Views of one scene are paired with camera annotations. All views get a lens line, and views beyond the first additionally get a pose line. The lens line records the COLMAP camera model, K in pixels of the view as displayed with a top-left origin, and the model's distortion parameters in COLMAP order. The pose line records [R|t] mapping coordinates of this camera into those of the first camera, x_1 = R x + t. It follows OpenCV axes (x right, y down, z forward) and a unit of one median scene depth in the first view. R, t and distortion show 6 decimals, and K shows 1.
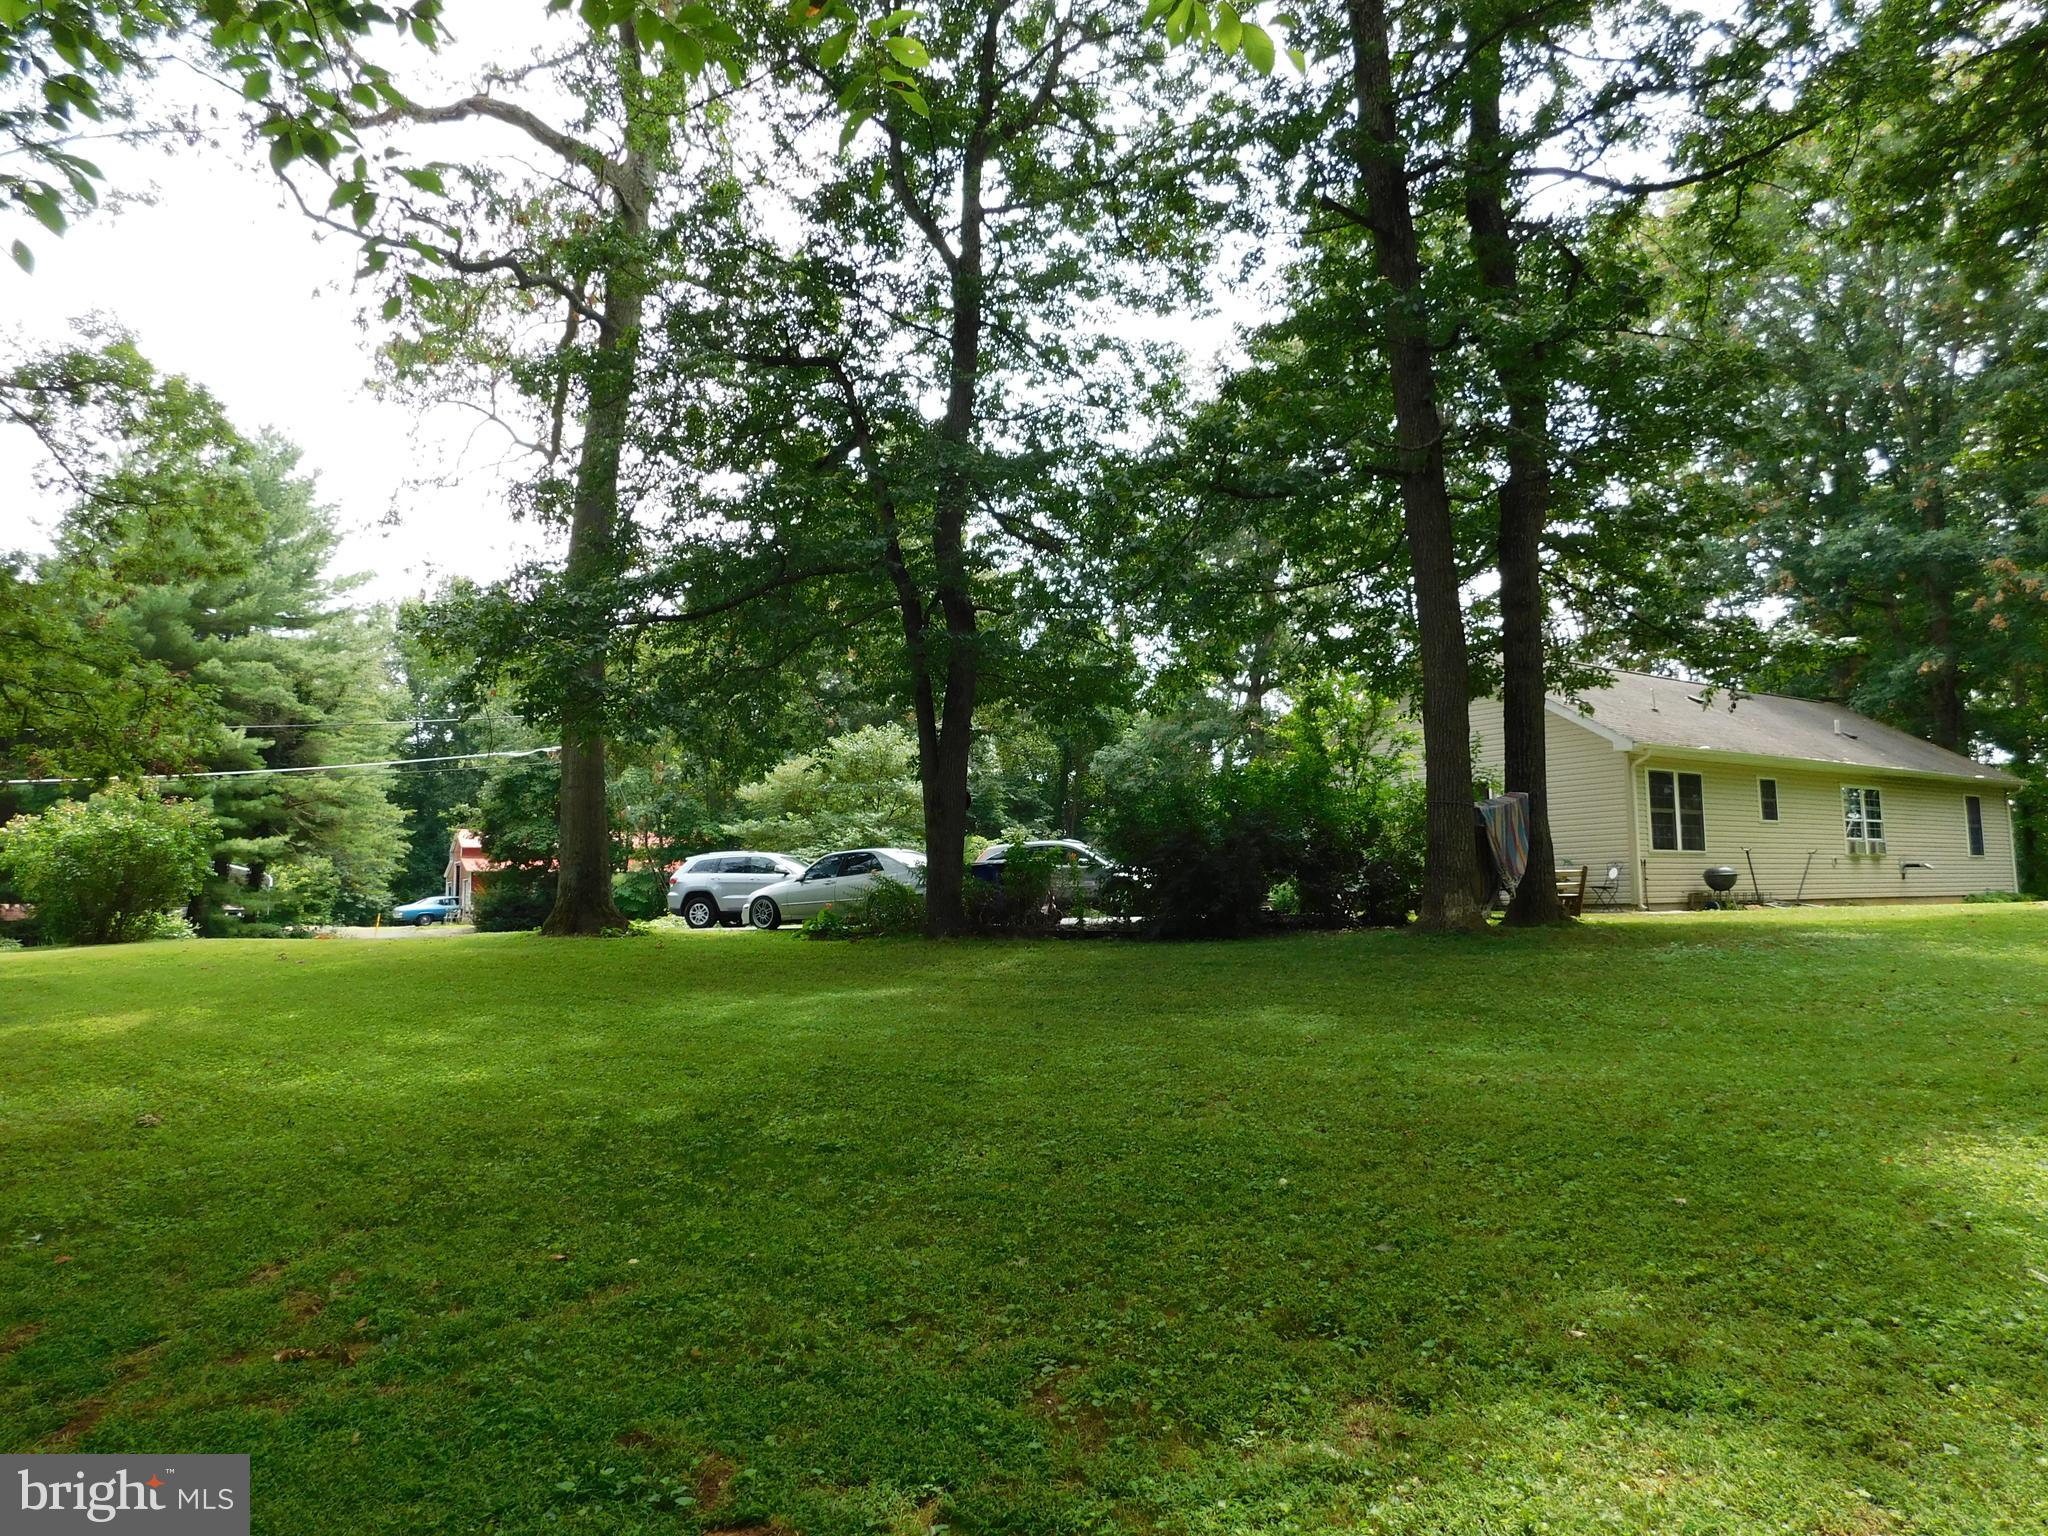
lens RADIAL K [[1324.5, 0, 1019.1], [0, 1324.5, 762.6], [0, 0, 1]] dist [-0.087407, 0.055641]
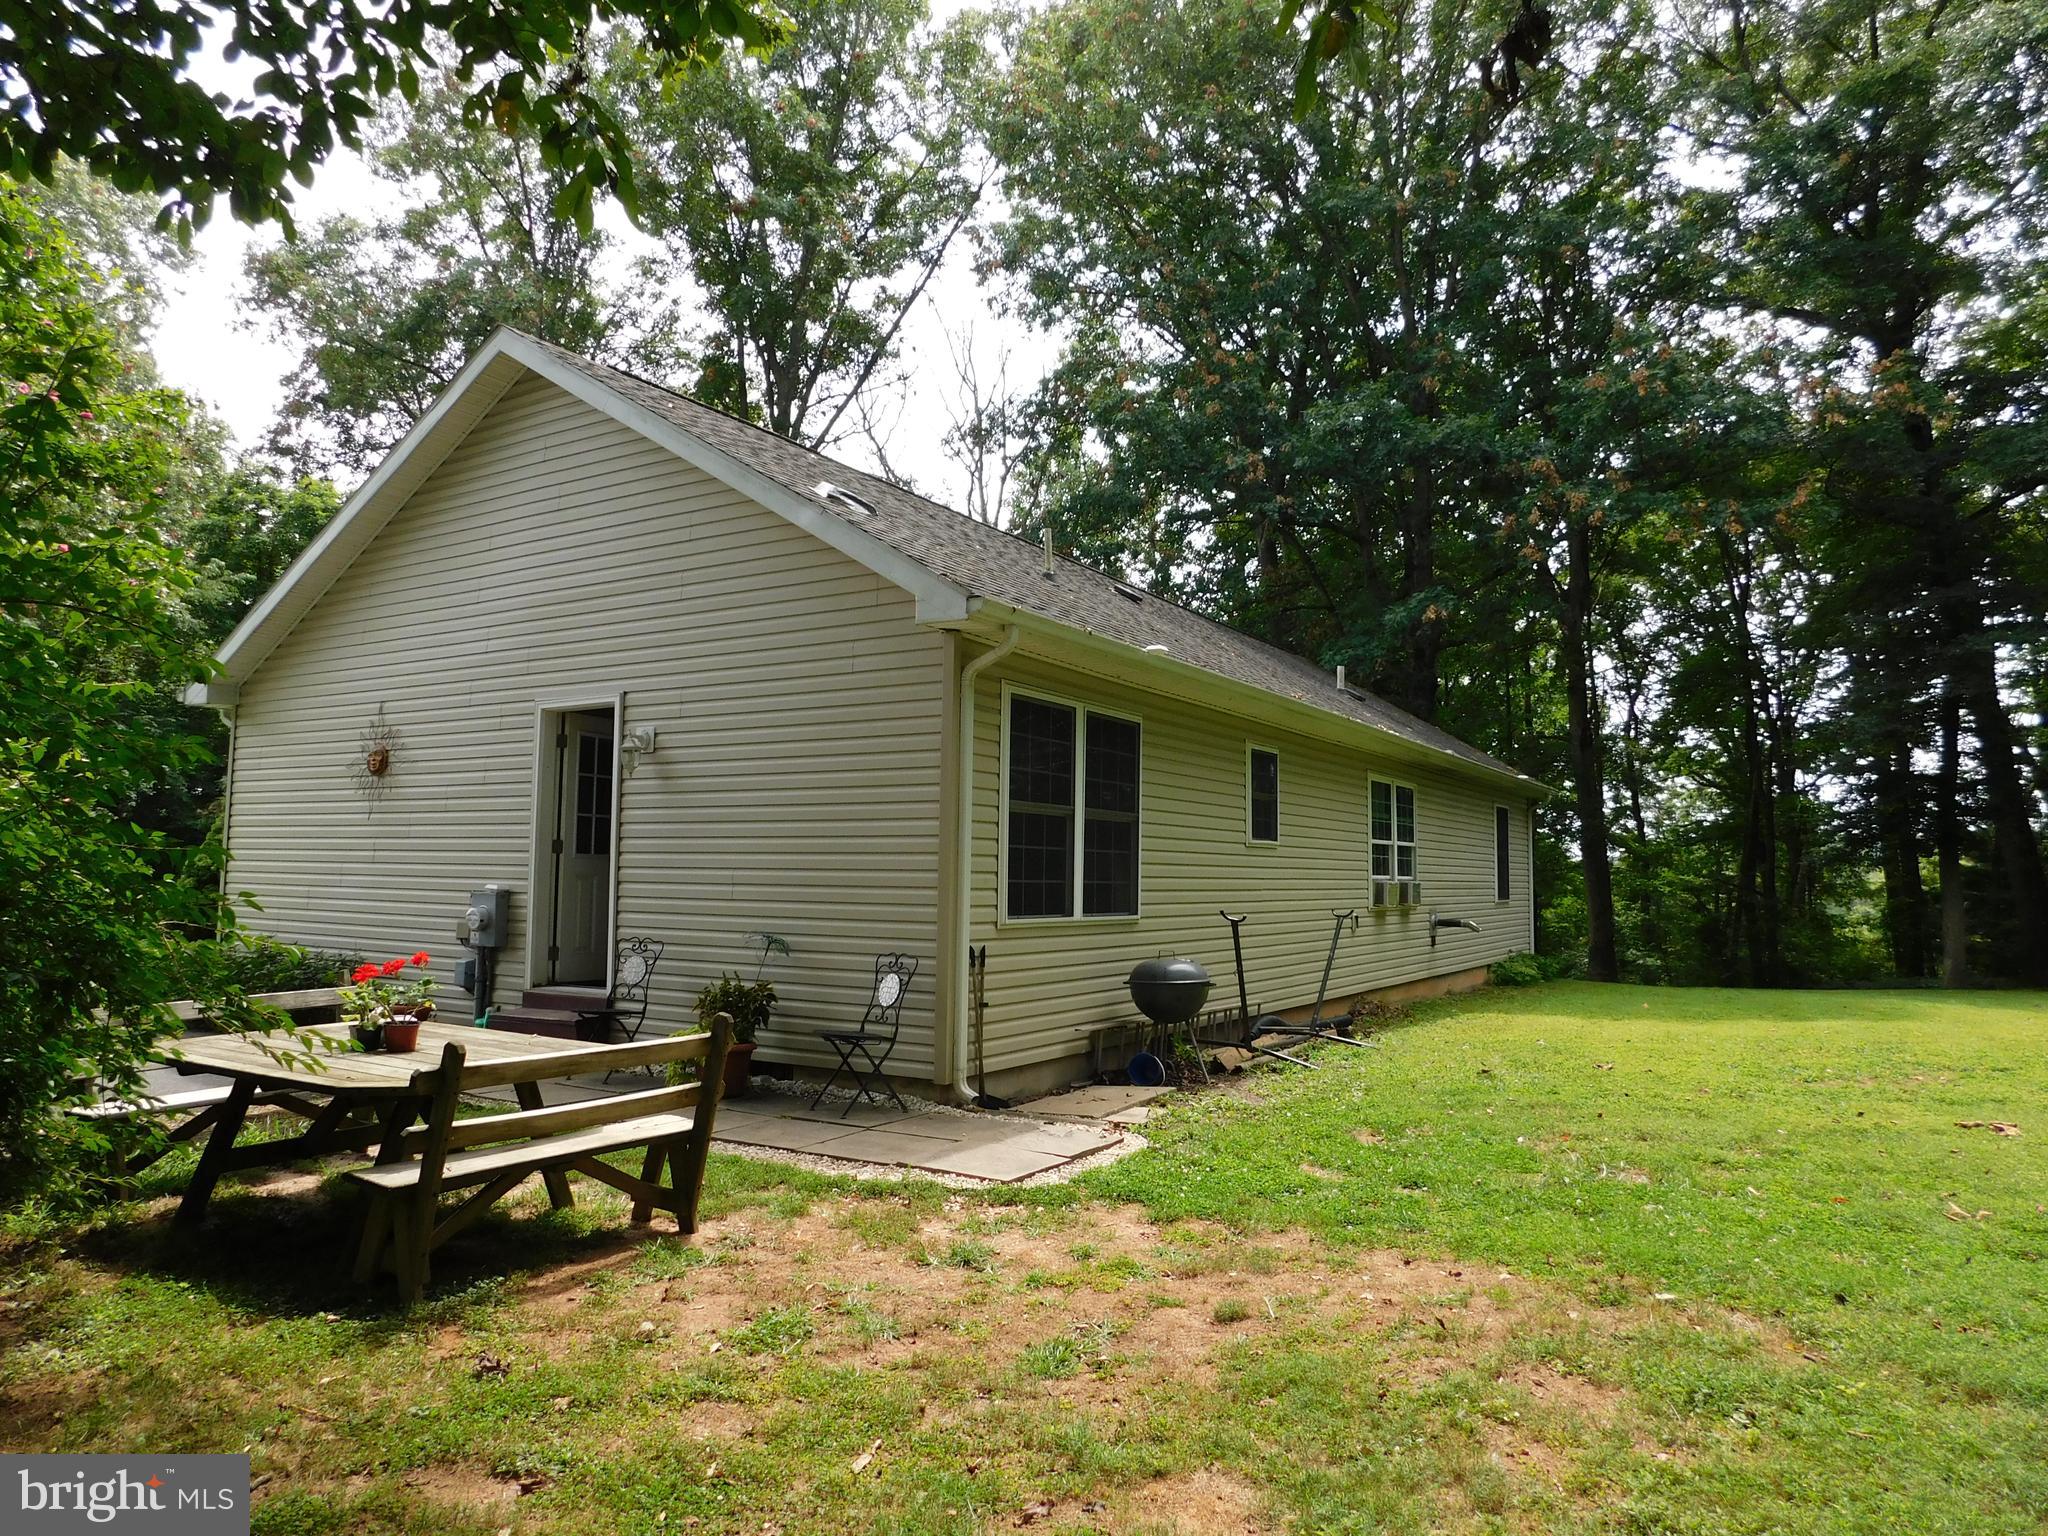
lens RADIAL K [[1324.5, 0, 1019.1], [0, 1324.5, 762.6], [0, 0, 1]] dist [-0.087407, 0.055641]
pose [[0.912295, 0.060238, 0.405080, 0.342959], [-0.067547, 0.997709, 0.003760, 0.023180], [-0.403925, -0.030792, 0.914274, 0.673044]]
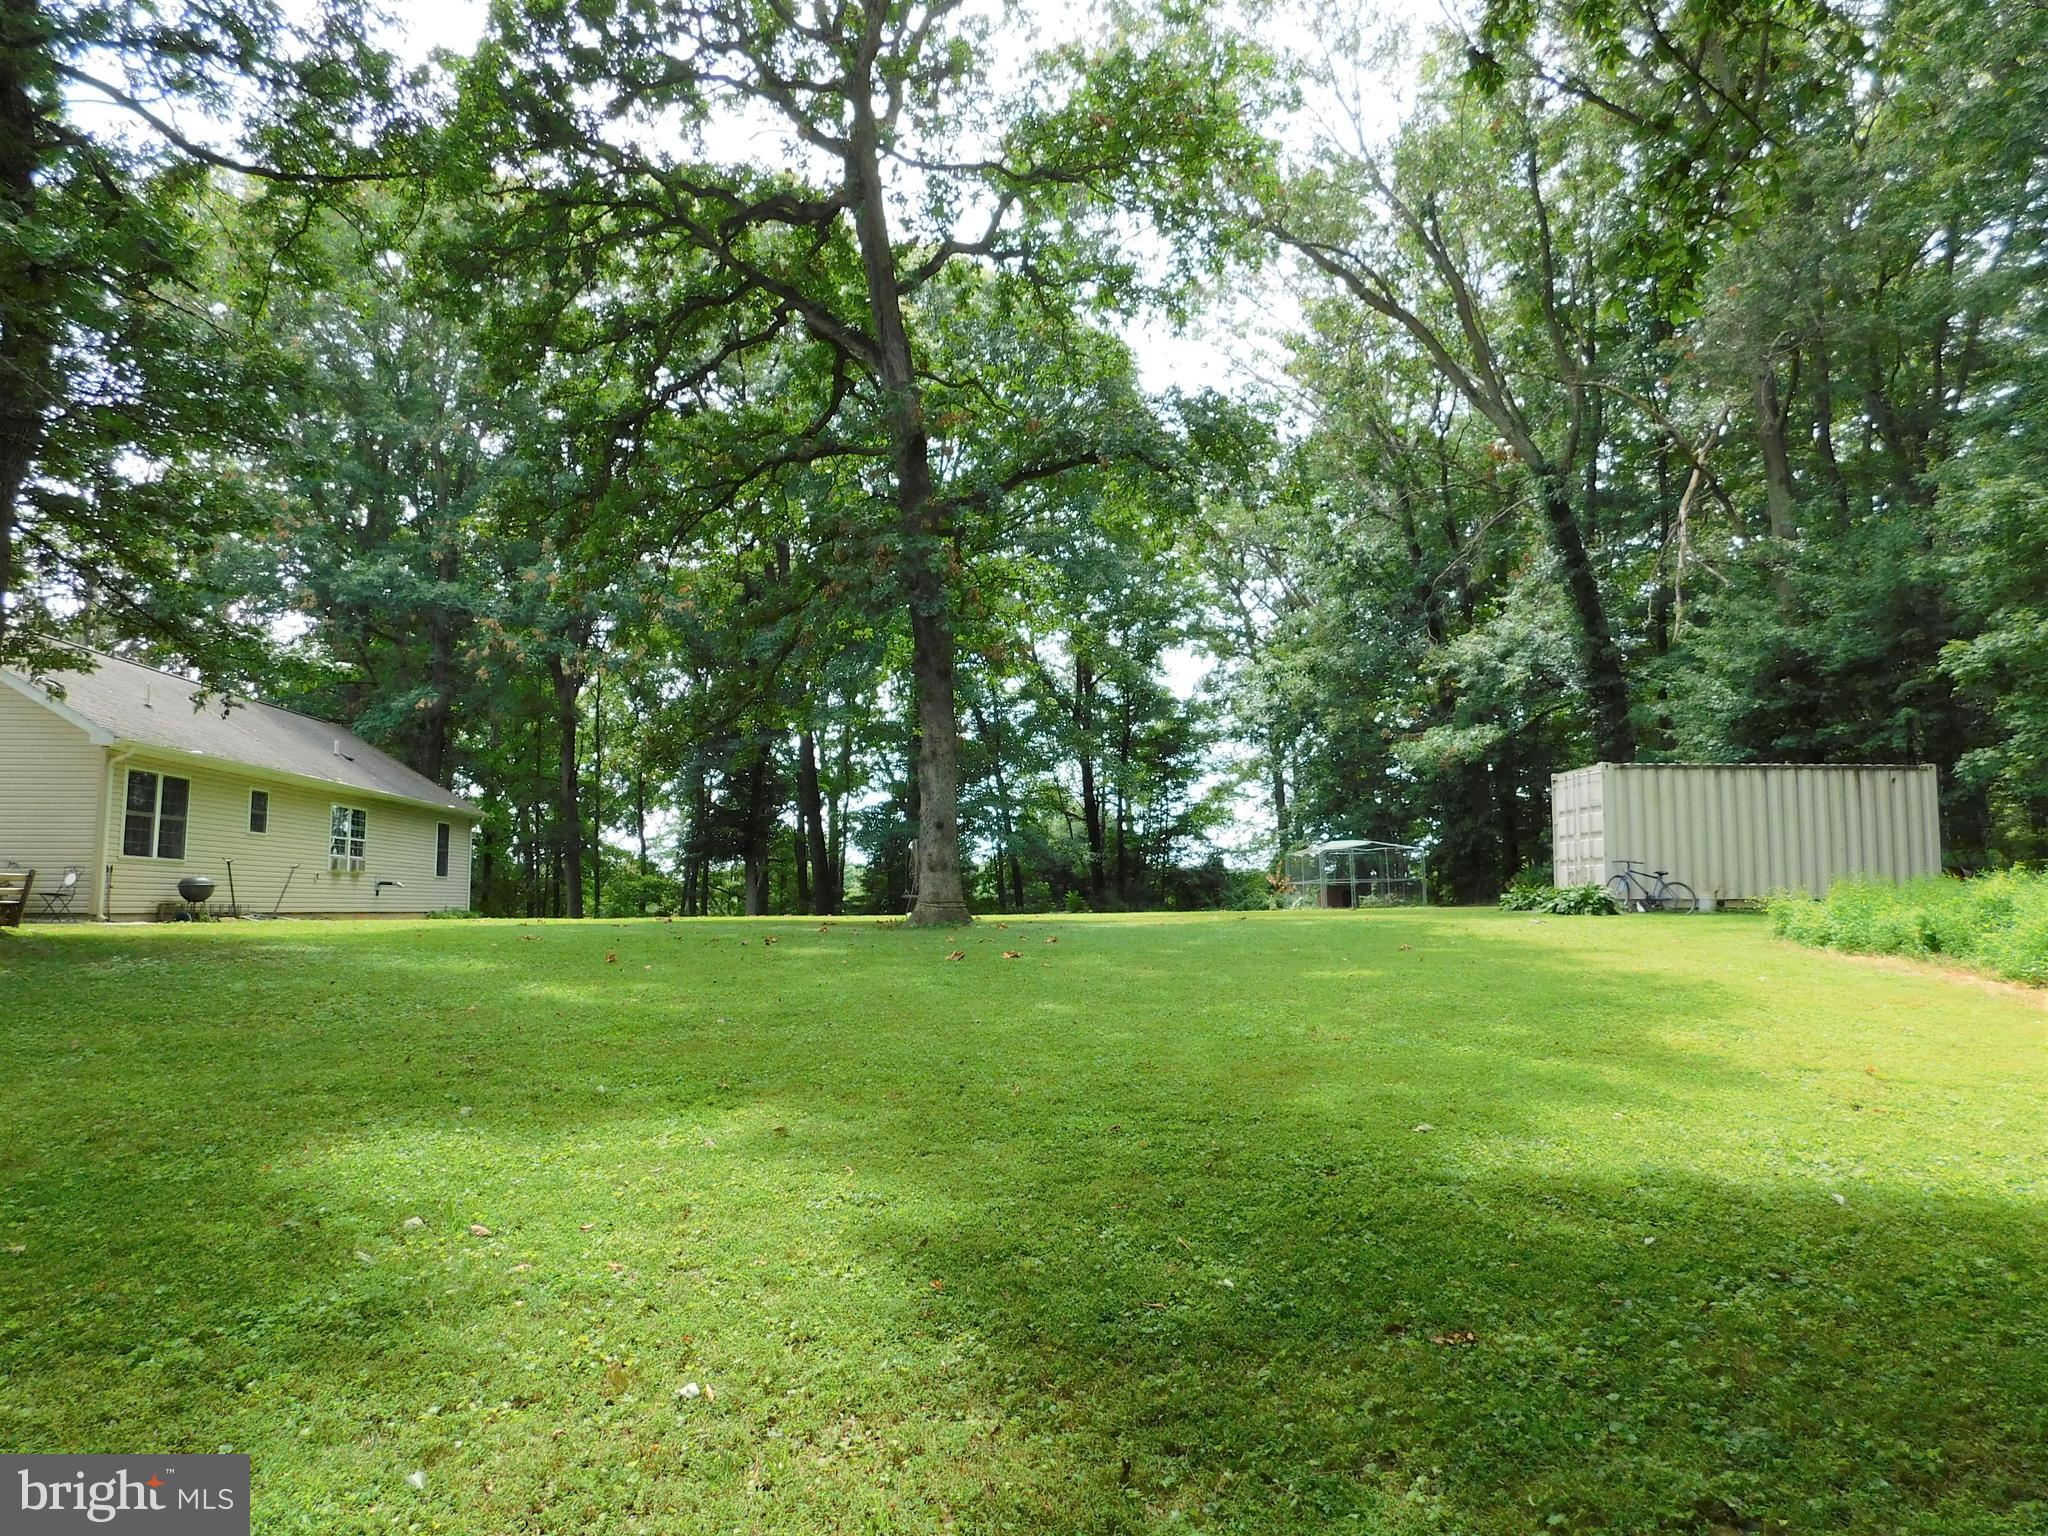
lens RADIAL K [[1324.5, 0, 1019.1], [0, 1324.5, 762.6], [0, 0, 1]] dist [-0.087407, 0.055641]
pose [[0.499161, 0.107177, 0.859855, 0.013698], [-0.098990, 0.992878, -0.066292, -0.000949], [-0.860836, -0.052027, 0.506216, -0.005765]]
